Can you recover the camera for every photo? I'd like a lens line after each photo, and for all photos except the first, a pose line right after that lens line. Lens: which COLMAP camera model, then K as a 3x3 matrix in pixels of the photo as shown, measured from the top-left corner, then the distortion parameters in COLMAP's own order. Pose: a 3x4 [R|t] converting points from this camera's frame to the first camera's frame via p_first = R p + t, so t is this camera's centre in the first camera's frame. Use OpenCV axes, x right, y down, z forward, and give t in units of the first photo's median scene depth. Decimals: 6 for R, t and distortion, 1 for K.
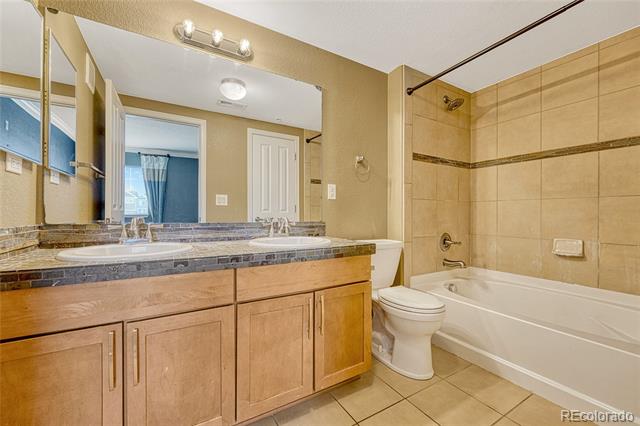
lens RADIAL K [[258.6, 0, 317.3], [0, 258.6, 212.0], [0, 0, 1]] dist [0.000851, 0.000383]
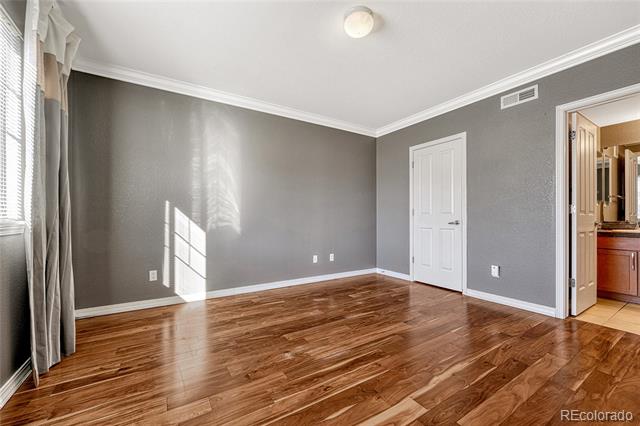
lens RADIAL K [[258.6, 0, 321.6], [0, 258.6, 214.3], [0, 0, 1]] dist [0.000851, 0.000383]
pose [[0.043088, -0.004159, -0.999063, 1.608098], [0.010561, 0.999937, -0.003708, -0.053647], [0.999015, -0.010391, 0.043129, -2.129159]]
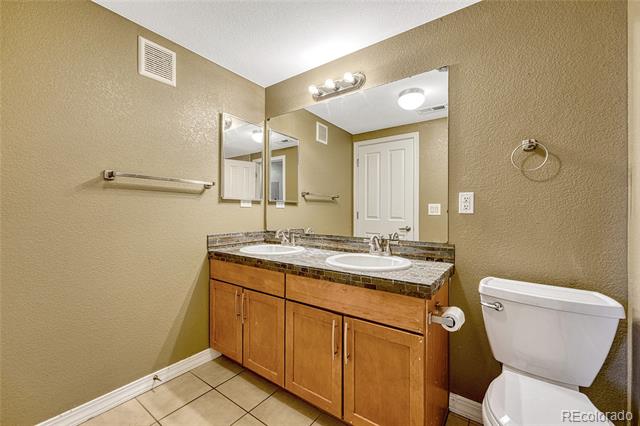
lens RADIAL K [[258.6, 0, 317.8], [0, 258.6, 215.2], [0, 0, 1]] dist [0.000851, 0.000383]
pose [[0.404904, 0.004196, -0.914350, 0.787672], [0.000786, 0.999988, 0.004937, -0.070014], [0.914359, -0.002718, 0.404895, 0.494041]]
